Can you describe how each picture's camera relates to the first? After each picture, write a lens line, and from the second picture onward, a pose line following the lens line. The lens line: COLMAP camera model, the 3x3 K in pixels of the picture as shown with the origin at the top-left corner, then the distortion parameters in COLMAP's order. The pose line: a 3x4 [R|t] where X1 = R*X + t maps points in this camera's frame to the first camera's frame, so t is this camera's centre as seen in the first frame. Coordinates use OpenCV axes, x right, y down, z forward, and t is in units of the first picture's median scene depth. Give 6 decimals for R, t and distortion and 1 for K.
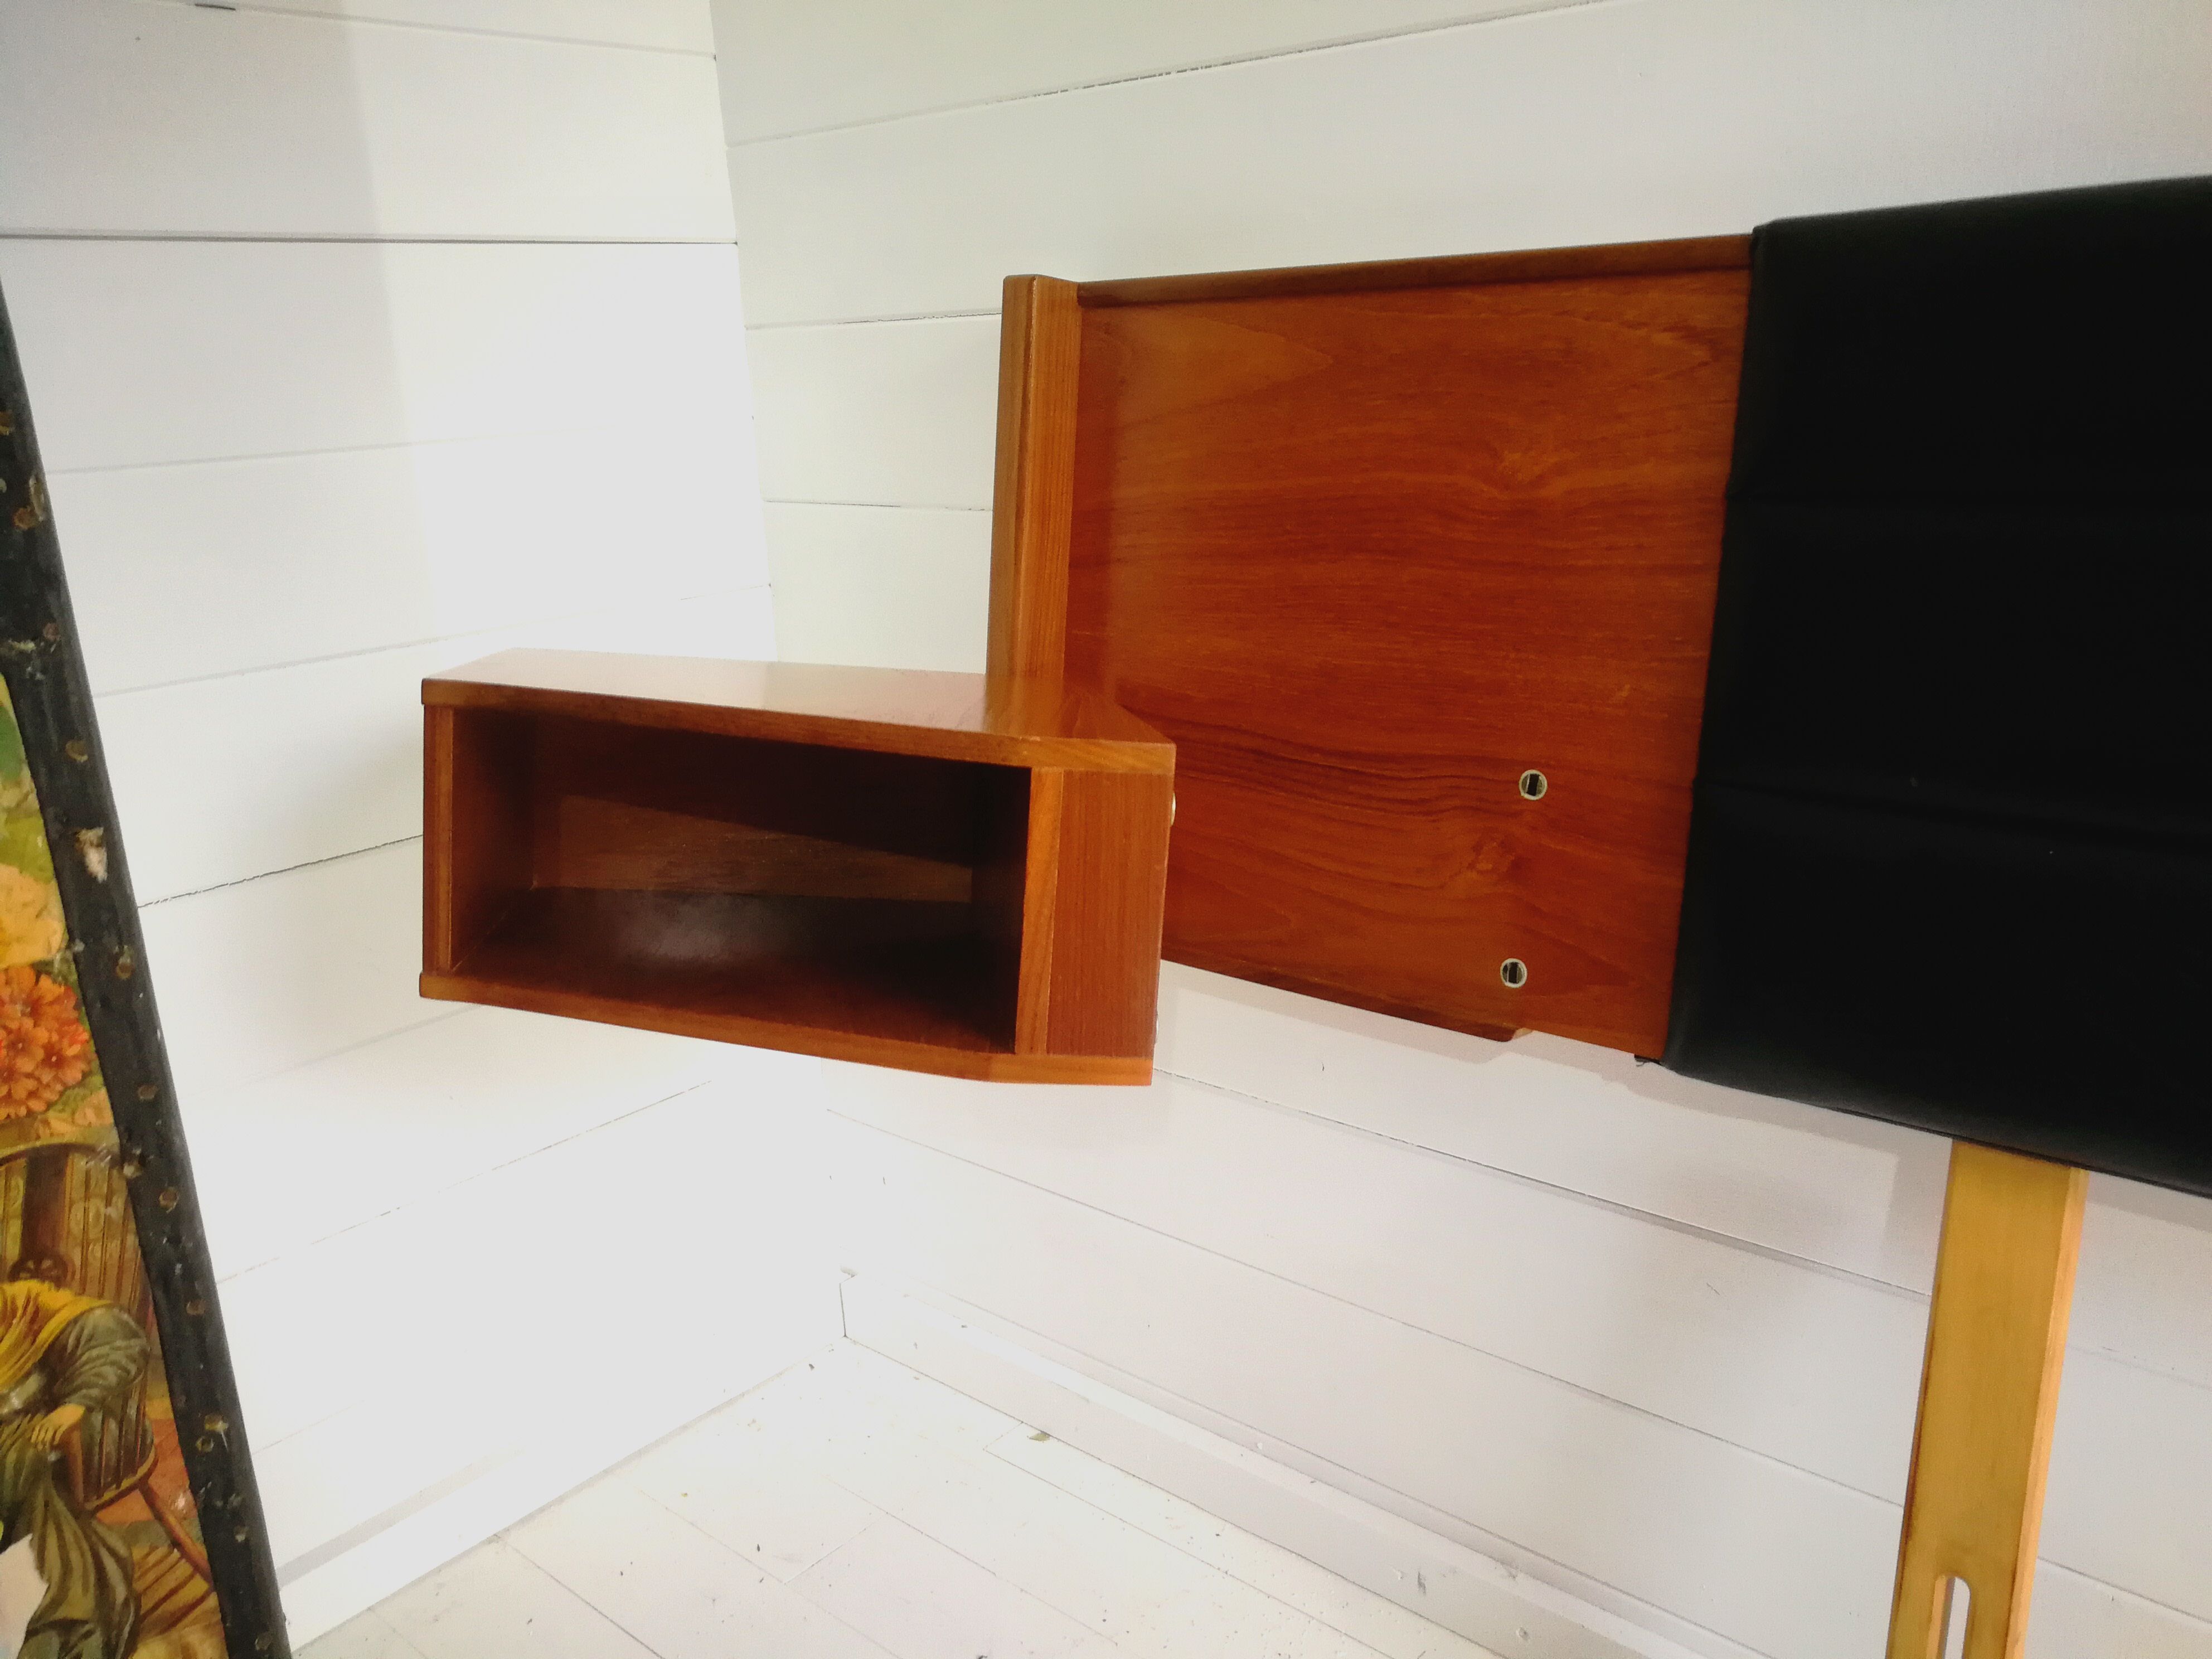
lens RADIAL K [[1763.7, 0, 1106.0], [0, 1763.7, 829.5], [0, 0, 1]] dist [-0.012034, 0.027809]
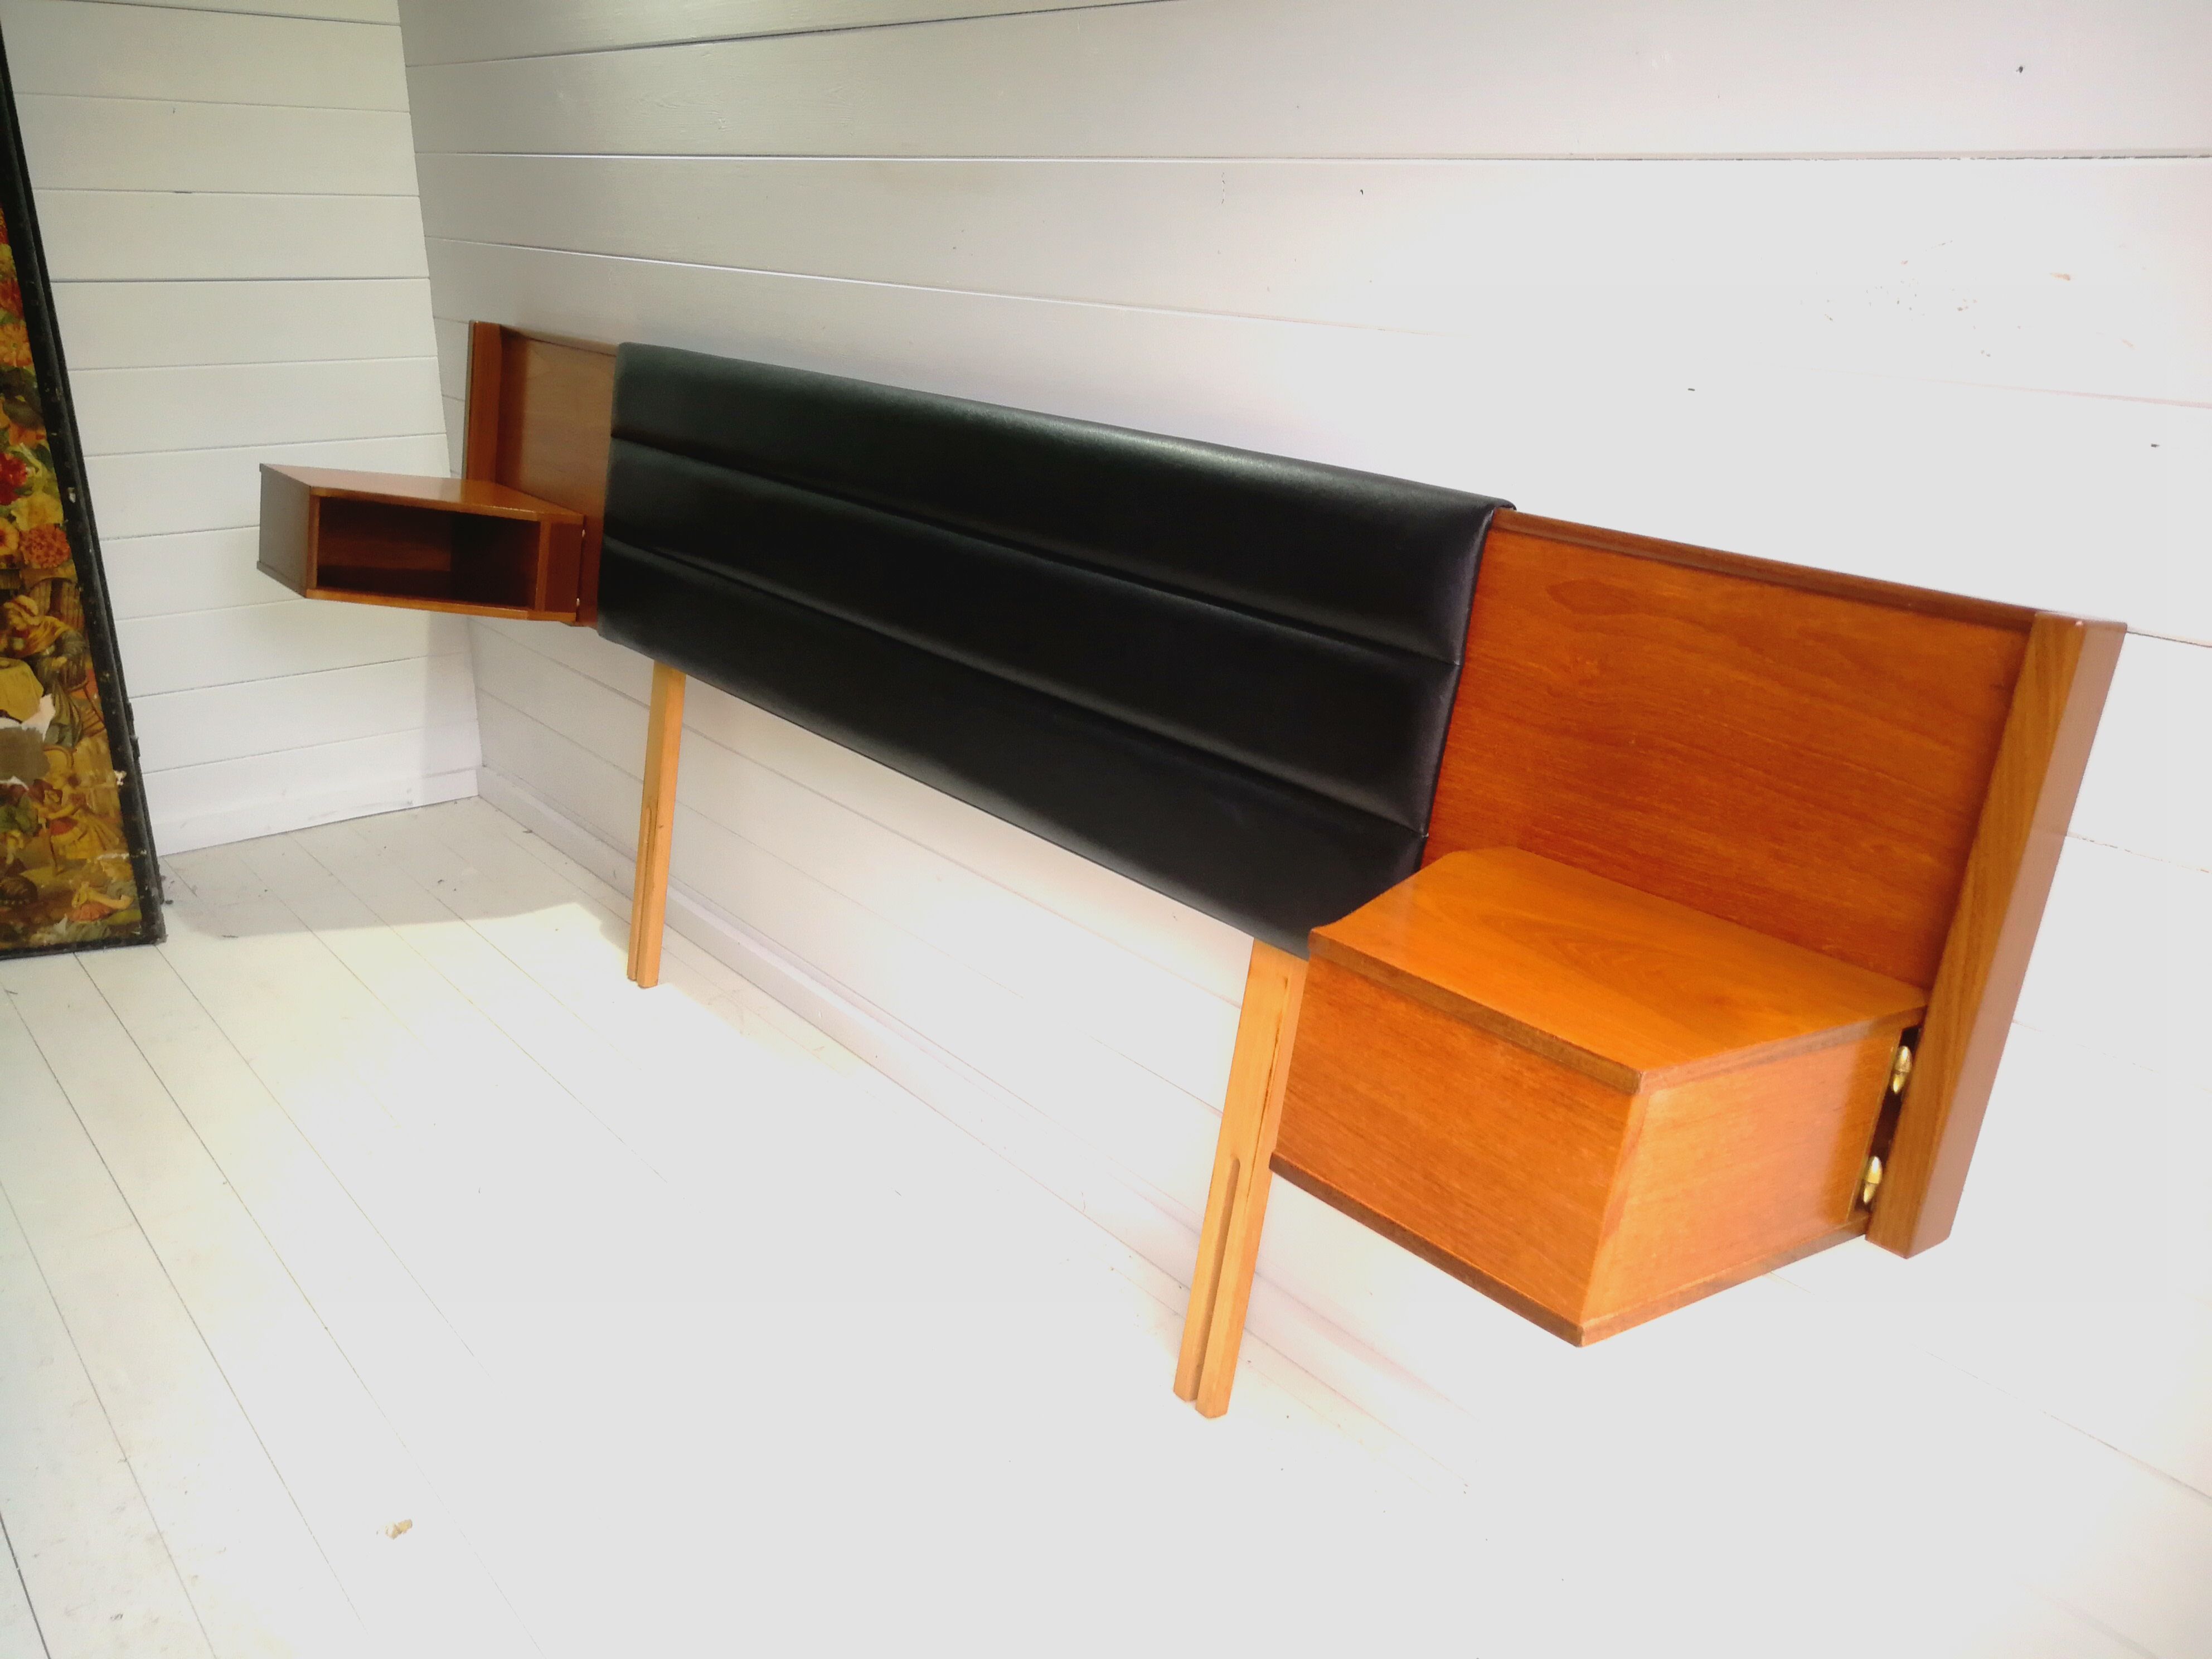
lens RADIAL K [[1749.1, 0, 1110.2], [0, 1749.1, 836.5], [0, 0, 1]] dist [-0.012700, 0.034218]
pose [[0.984136, 0.123077, -0.127786, 1.861176], [-0.111774, 0.989450, 0.092169, 0.125288], [0.137781, -0.076424, 0.987510, -2.070136]]
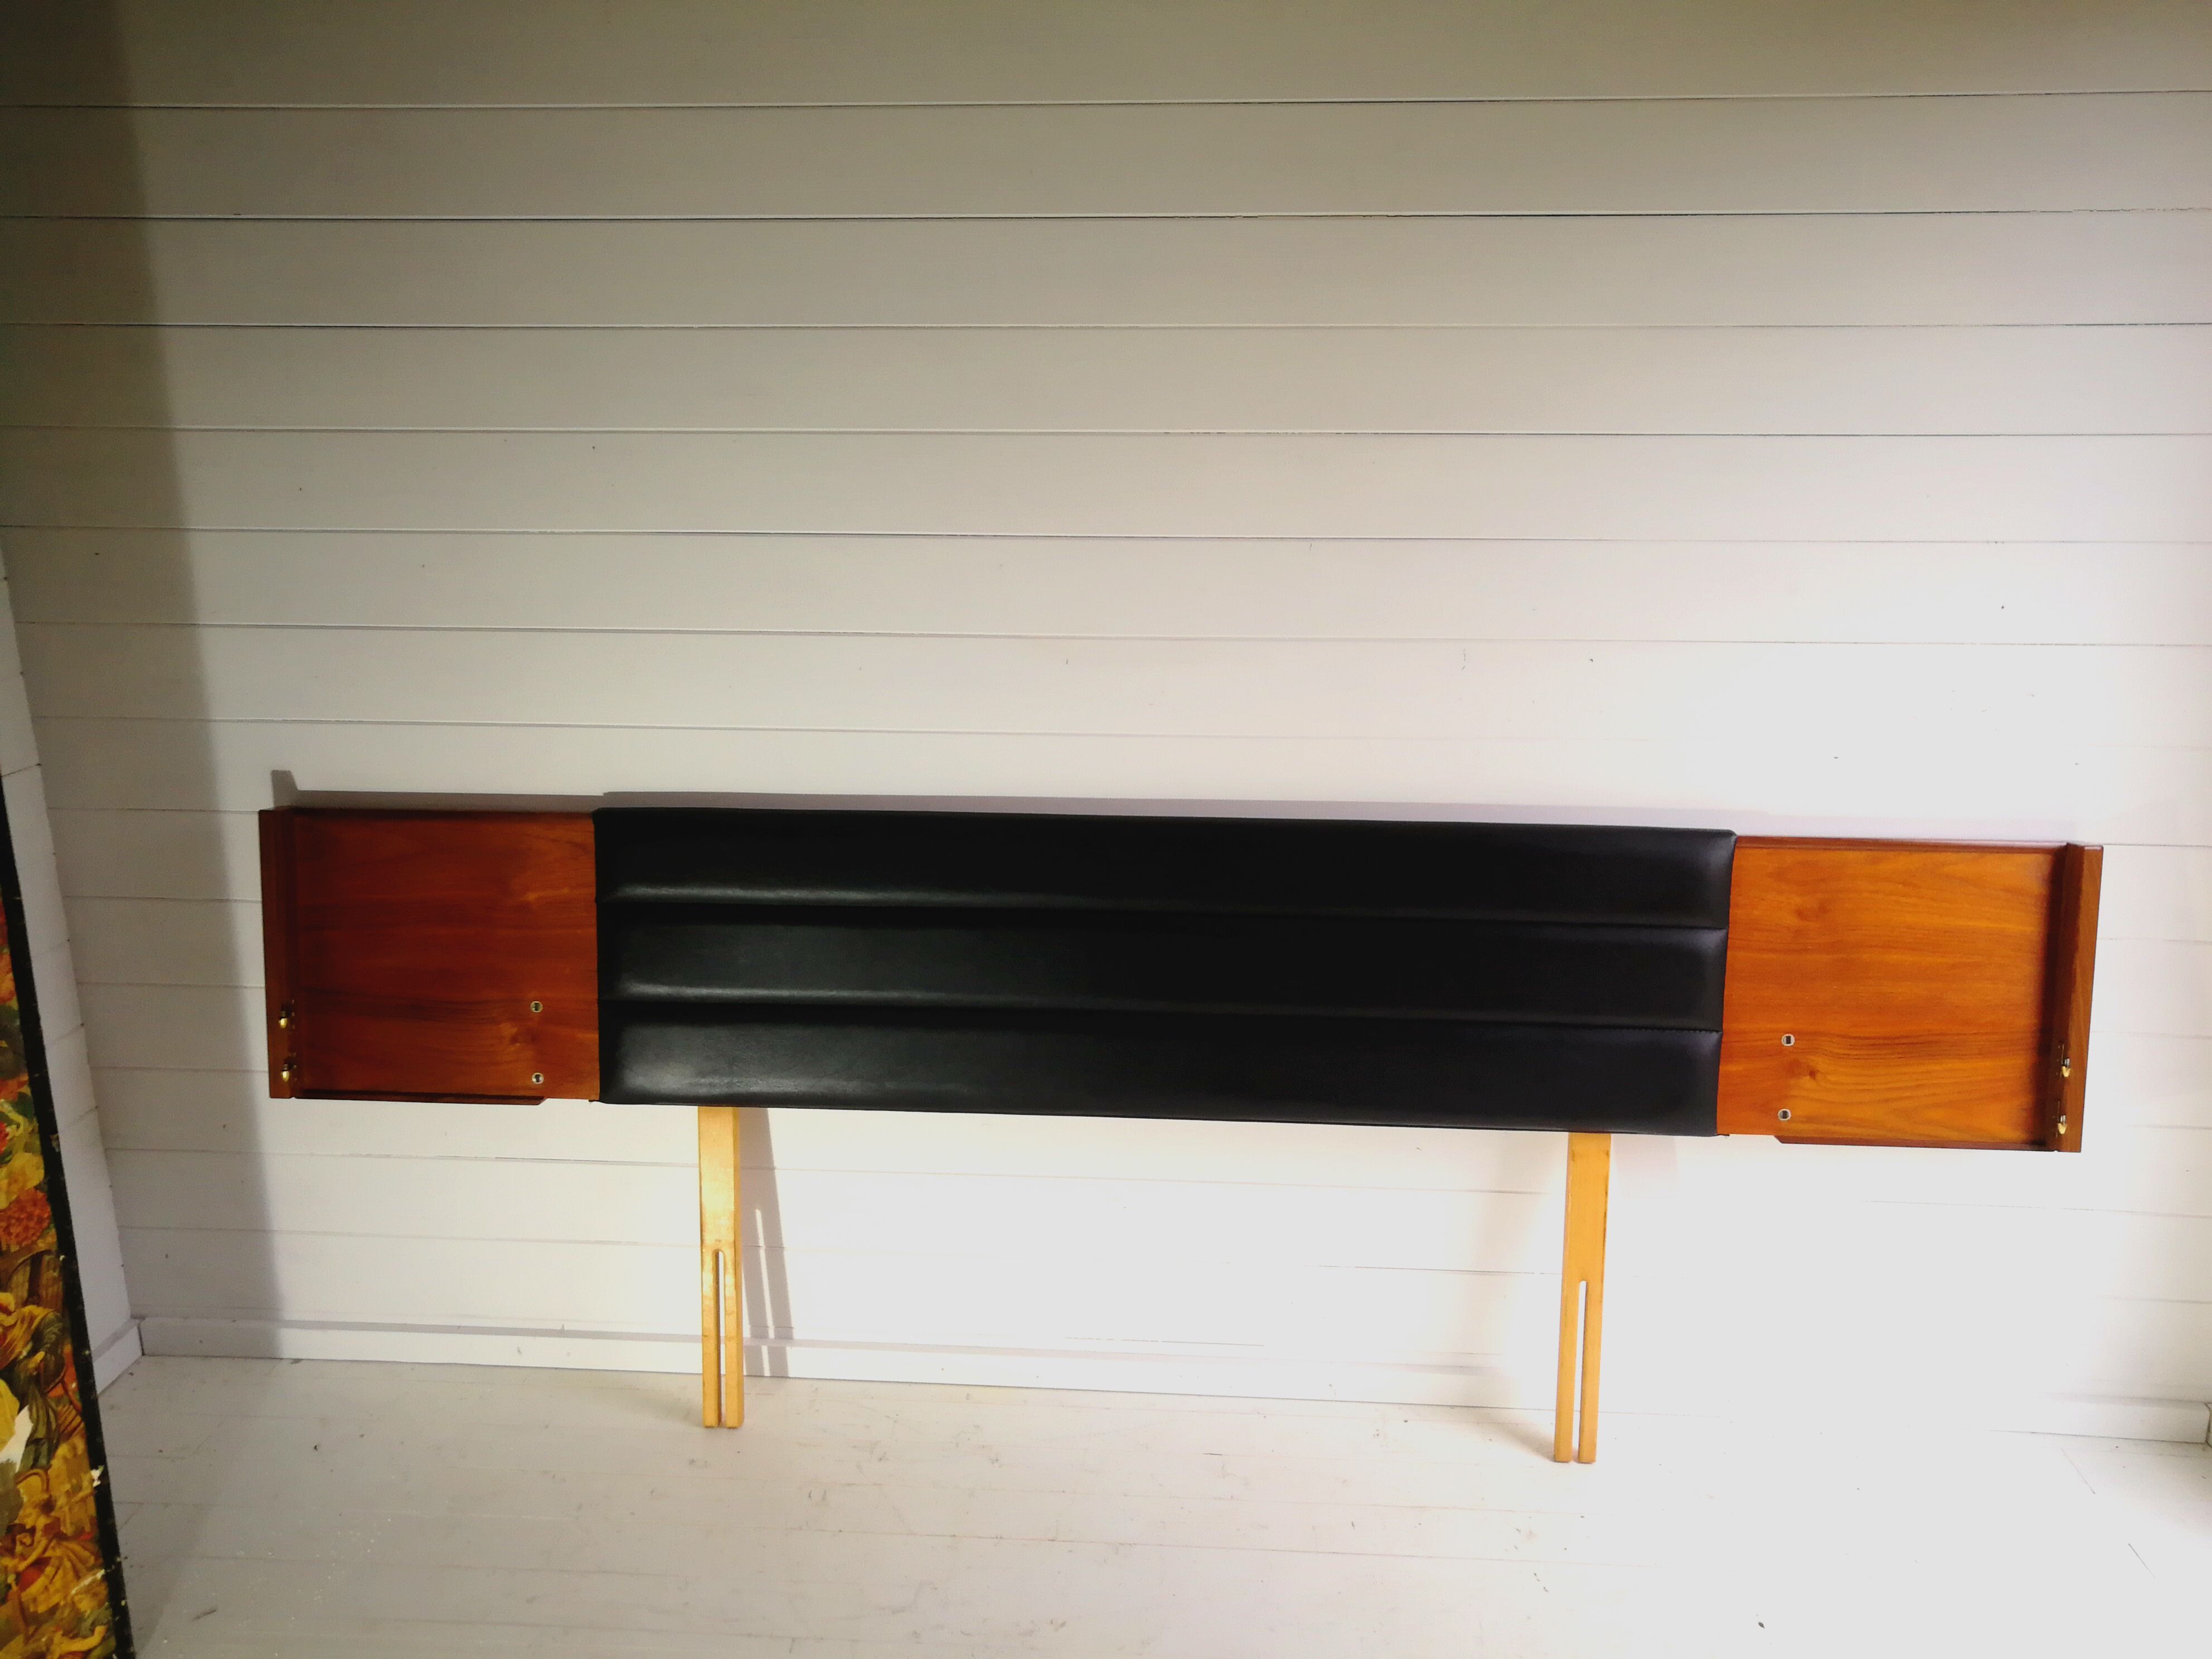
lens RADIAL K [[1726.2, 0, 1100.1], [0, 1726.2, 817.9], [0, 0, 1]] dist [0.042411, -0.029546]
pose [[0.803512, -0.108664, 0.585286, -0.739762], [0.123516, 0.992234, 0.014649, -0.306454], [-0.582333, 0.060521, 0.810694, -2.064743]]
